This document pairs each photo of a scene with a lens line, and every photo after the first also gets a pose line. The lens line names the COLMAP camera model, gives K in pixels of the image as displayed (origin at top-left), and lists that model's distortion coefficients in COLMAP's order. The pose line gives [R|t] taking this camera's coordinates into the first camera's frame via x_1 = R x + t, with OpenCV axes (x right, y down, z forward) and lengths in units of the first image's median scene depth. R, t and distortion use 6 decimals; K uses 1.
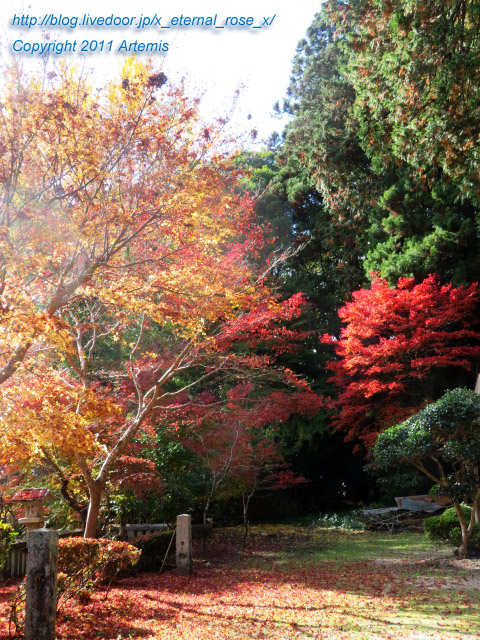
lens RADIAL K [[477.2, 0, 229.8], [0, 477.2, 364.5], [0, 0, 1]] dist [-0.027794, -0.000282]
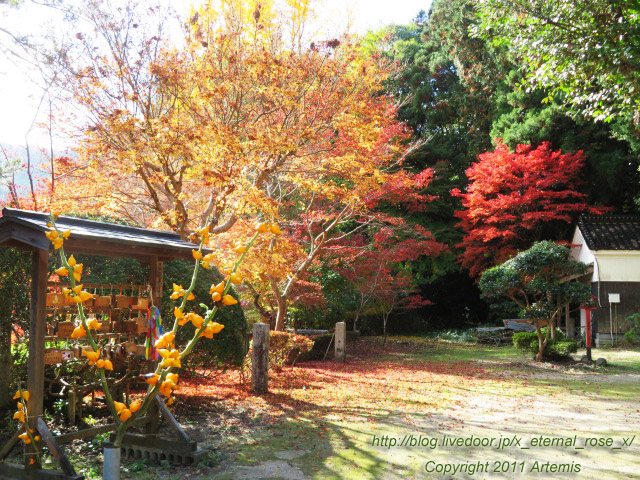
lens RADIAL K [[477.2, 0, 321.7], [0, 477.2, 239.6], [0, 0, 1]] dist [-0.027794, -0.000282]
pose [[0.992764, 0.028298, -0.116703, 0.005046], [-0.015684, 0.994069, 0.107617, -0.064447], [0.119056, -0.105008, 0.987319, -0.298492]]
